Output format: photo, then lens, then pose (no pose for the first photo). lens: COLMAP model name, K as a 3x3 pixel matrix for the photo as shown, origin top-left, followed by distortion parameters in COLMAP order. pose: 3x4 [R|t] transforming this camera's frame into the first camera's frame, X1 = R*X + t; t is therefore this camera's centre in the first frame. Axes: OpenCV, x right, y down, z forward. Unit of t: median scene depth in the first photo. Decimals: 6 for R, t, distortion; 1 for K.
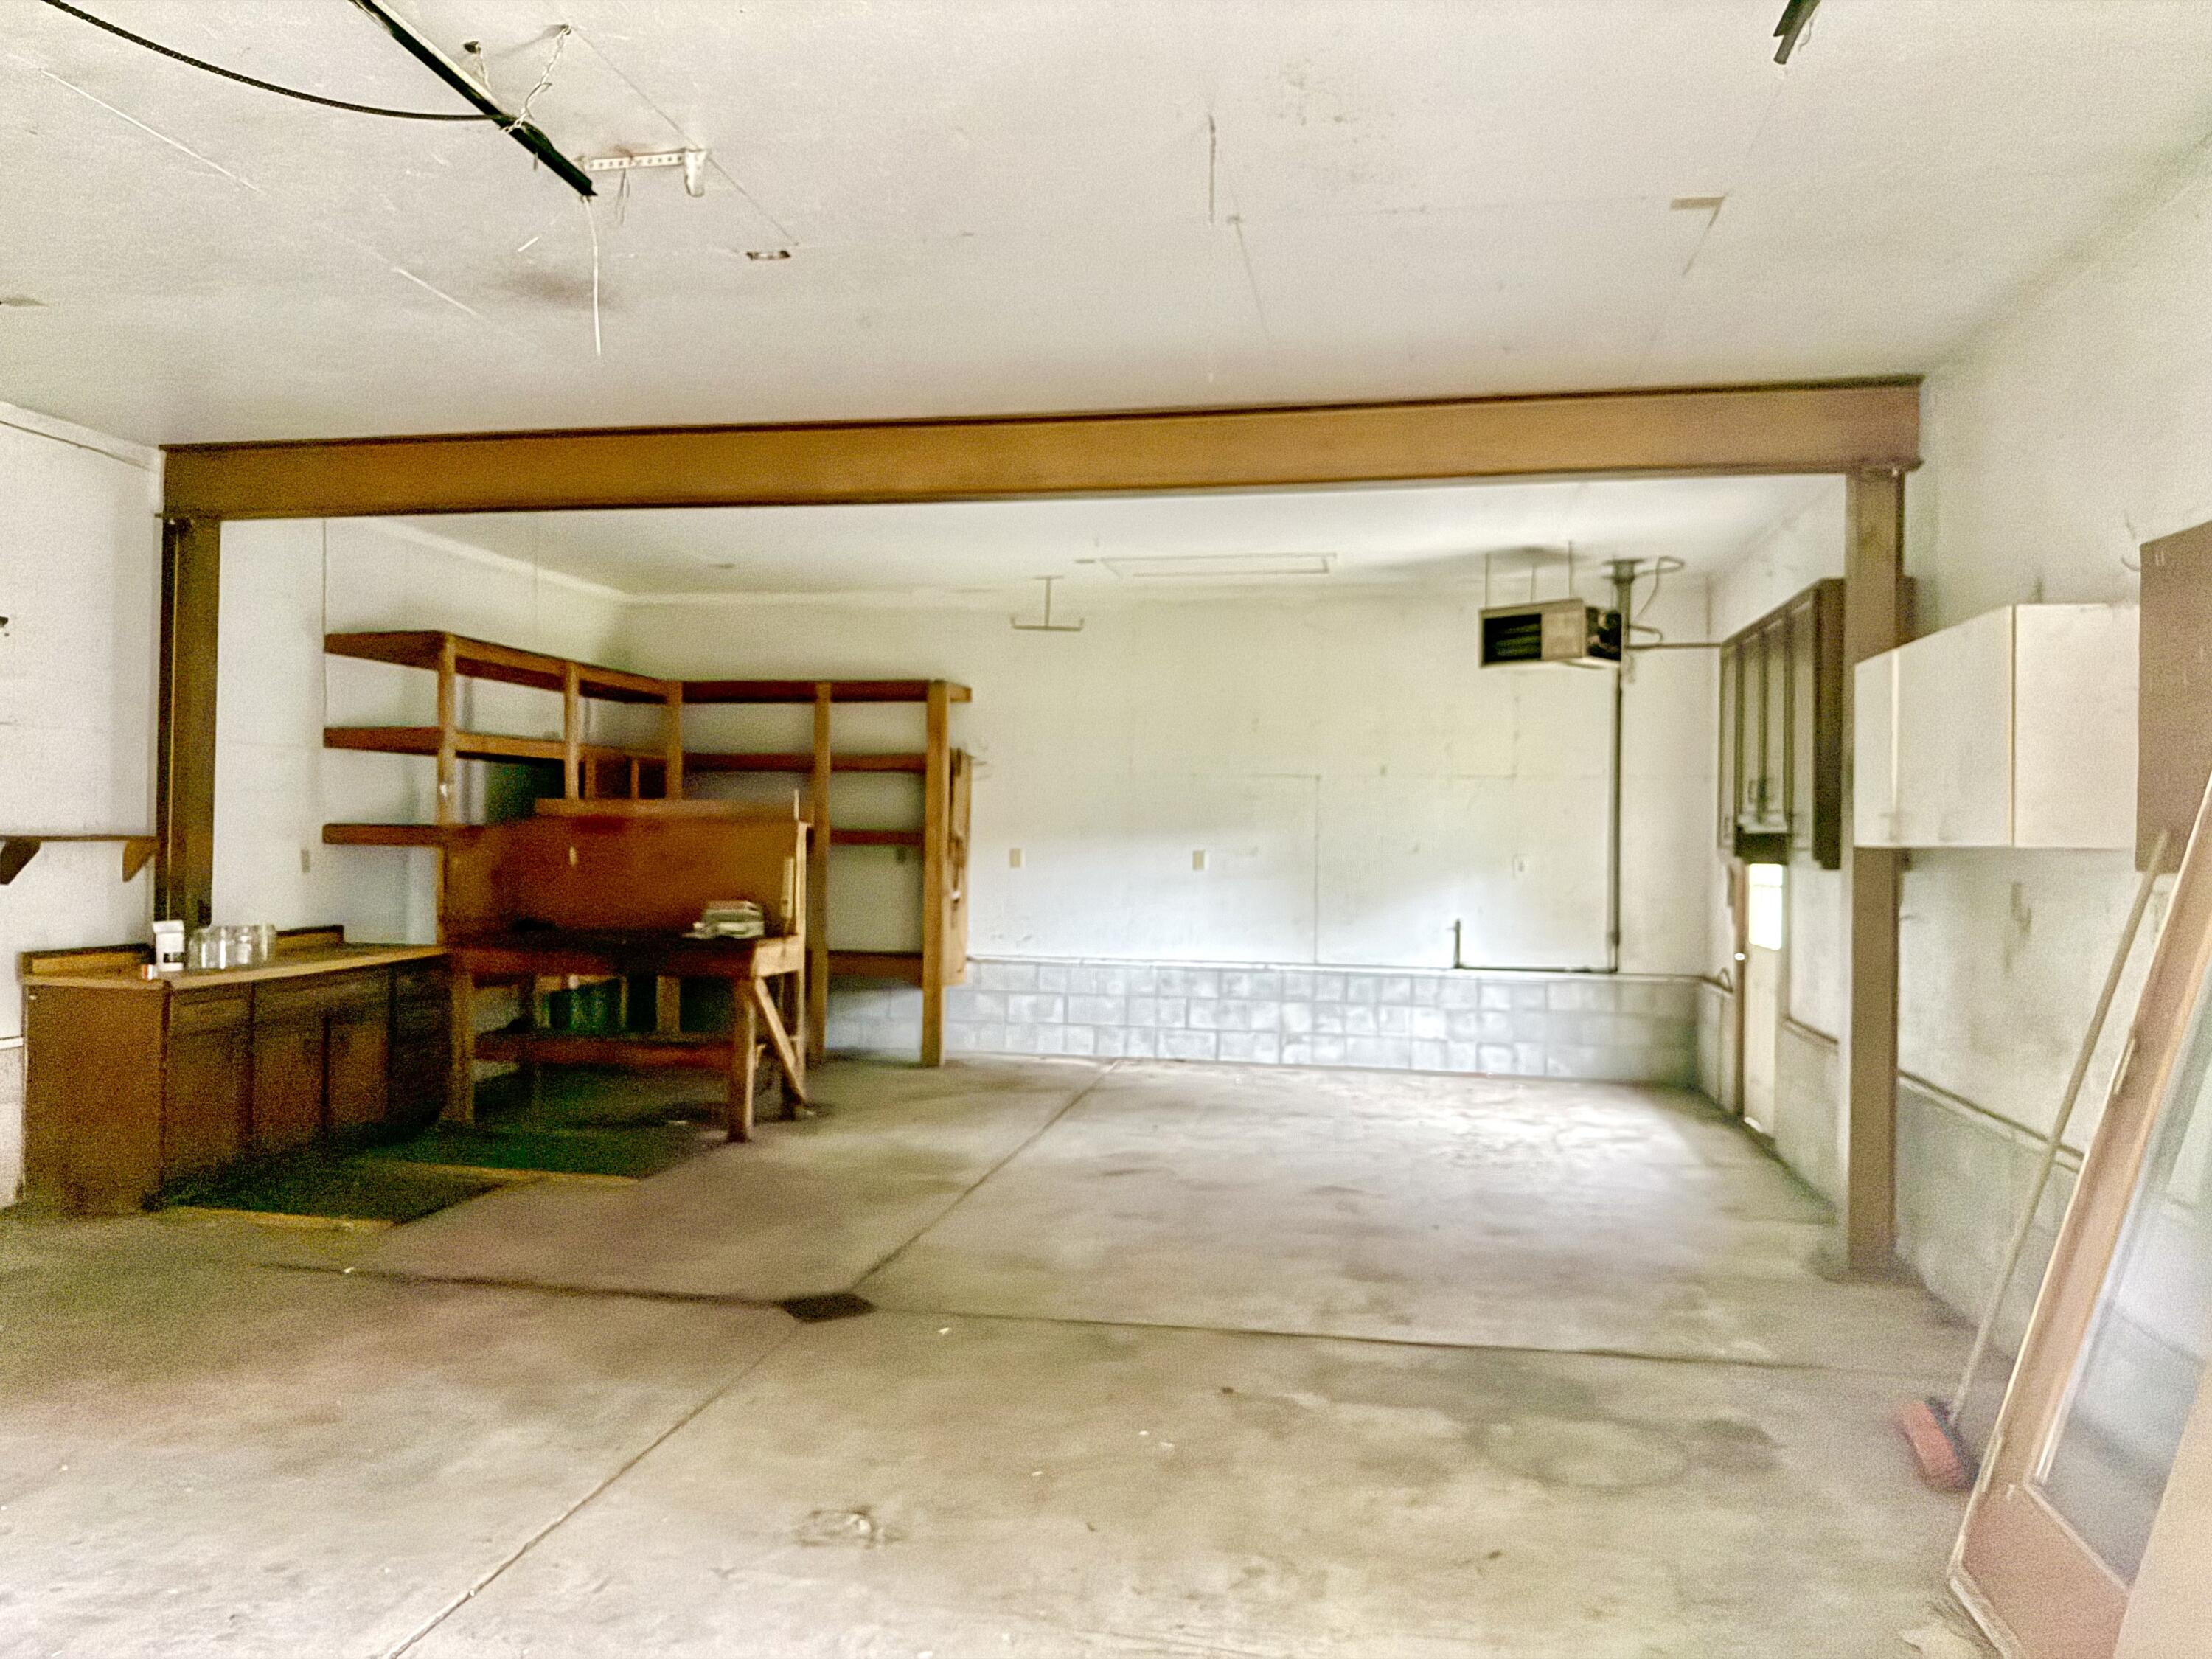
lens RADIAL K [[1553.0, 0, 1104.2], [0, 1553.0, 829.1], [0, 0, 1]] dist [0.060265, -0.076250]
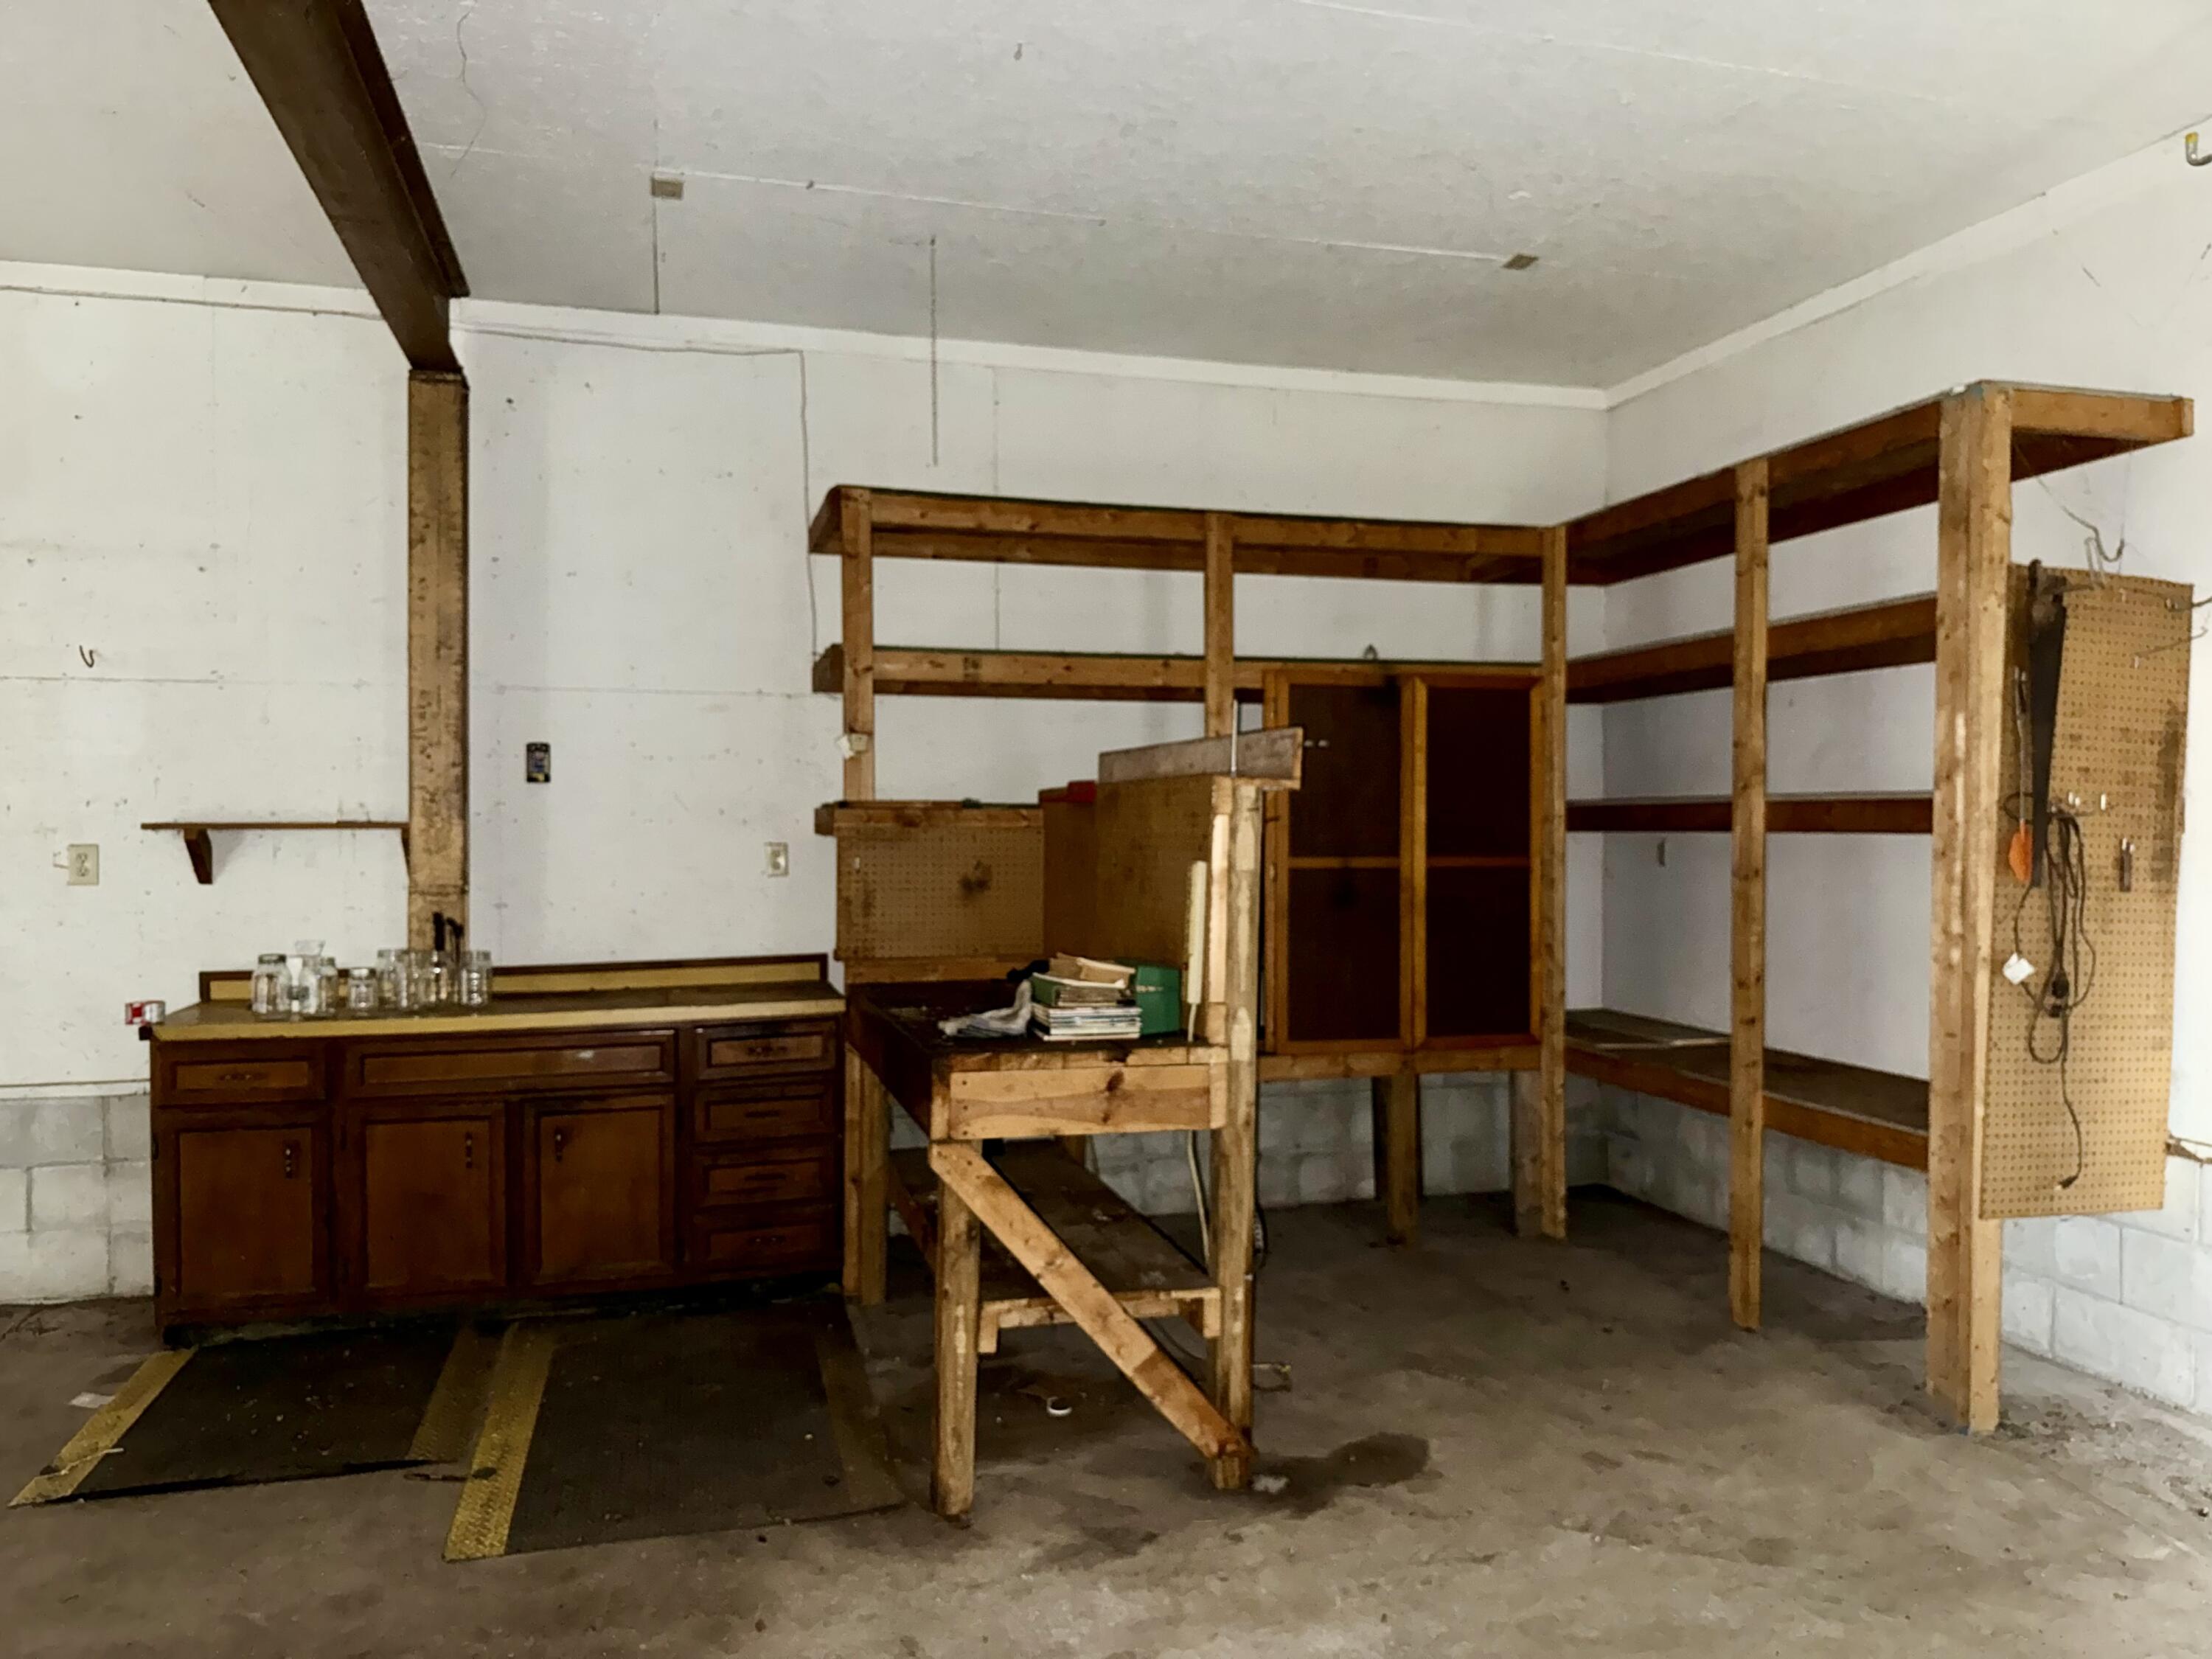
lens RADIAL K [[1553.0, 0, 1108.3], [0, 1553.0, 835.0], [0, 0, 1]] dist [0.060265, -0.076250]
pose [[0.450350, -0.005060, -0.892838, 0.155192], [0.009811, 0.999952, -0.000718, 0.010587], [0.892798, -0.008436, 0.450378, 0.750908]]
